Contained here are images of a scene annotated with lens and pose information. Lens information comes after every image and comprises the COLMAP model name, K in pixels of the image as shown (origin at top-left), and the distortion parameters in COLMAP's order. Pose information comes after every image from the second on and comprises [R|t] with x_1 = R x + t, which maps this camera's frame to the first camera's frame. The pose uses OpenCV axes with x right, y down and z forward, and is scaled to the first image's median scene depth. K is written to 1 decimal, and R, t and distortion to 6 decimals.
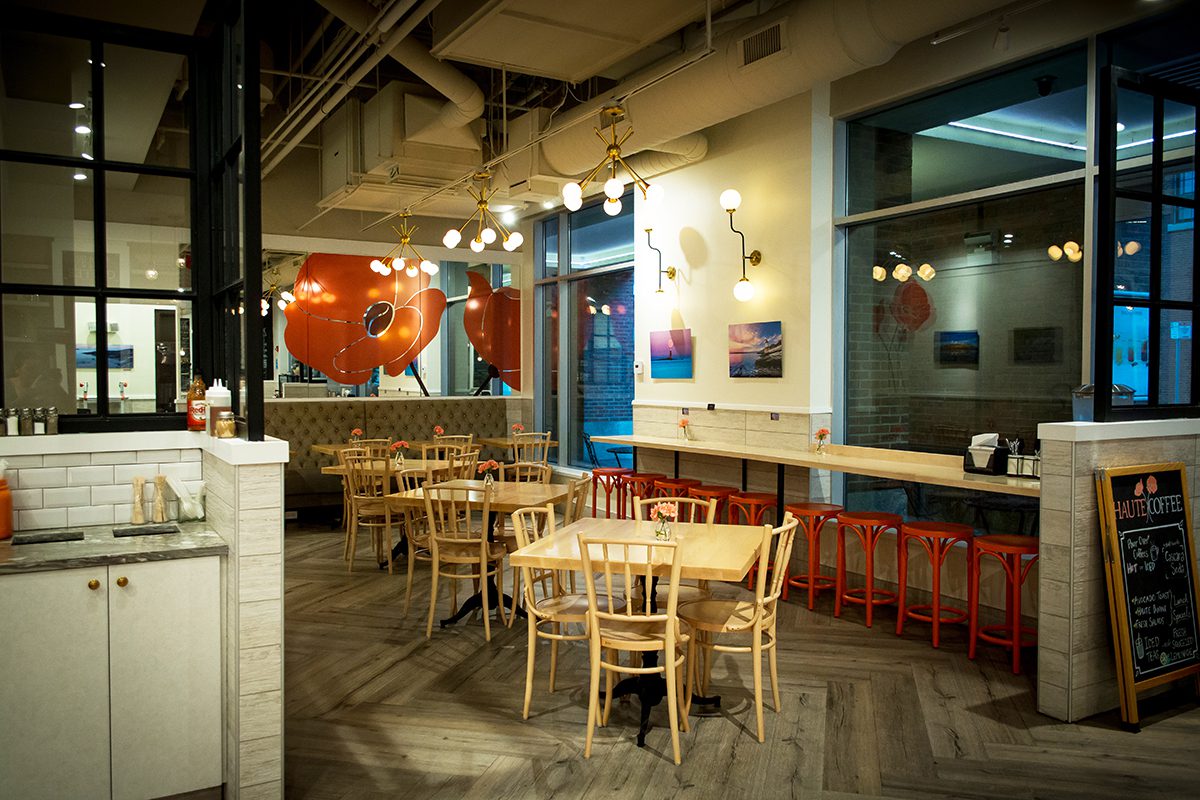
lens RADIAL K [[921.9, 0, 600.0], [0, 921.9, 400.0], [0, 0, 1]] dist [0.002455, 0.002555]
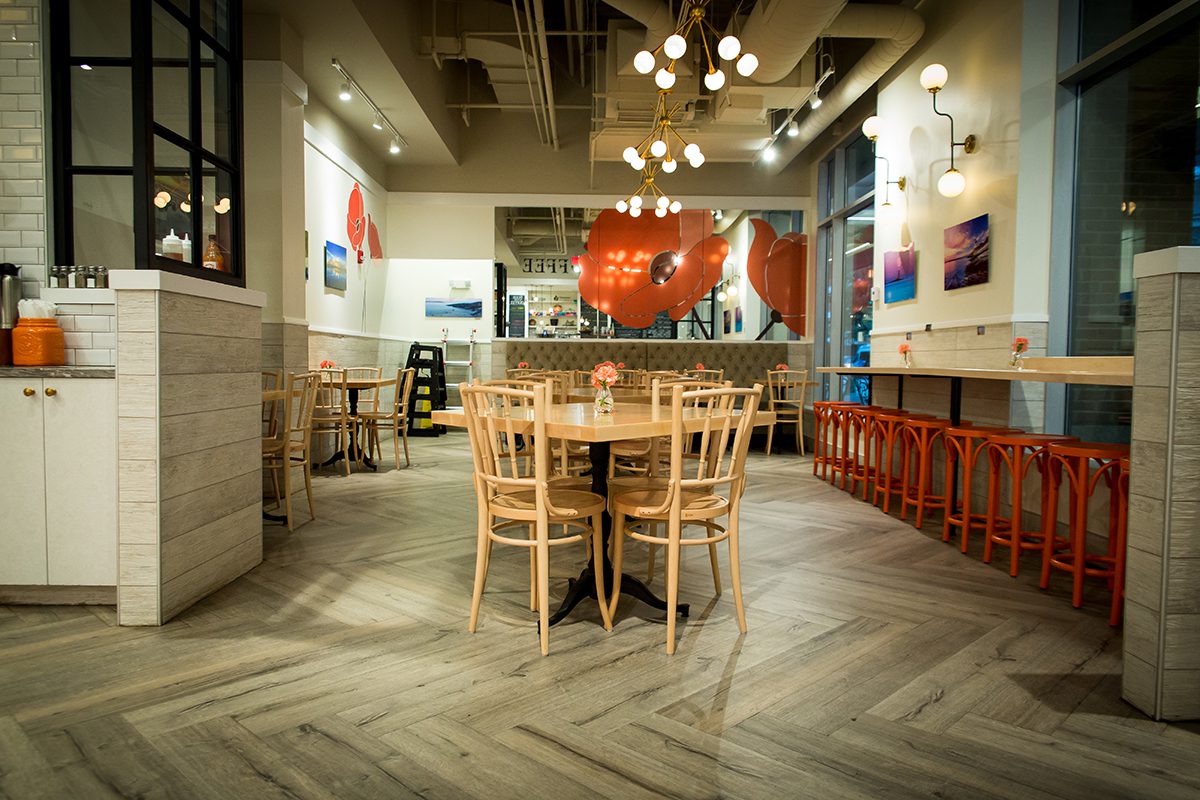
lens RADIAL K [[821.2, 0, 600.0], [0, 821.2, 400.0], [0, 0, 1]] dist [-0.000235, -0.000380]
pose [[0.873227, 0.030043, -0.486386, 0.362134], [-0.021731, 0.999506, 0.022722, 0.102755], [0.486828, -0.009272, 0.873449, 0.265105]]
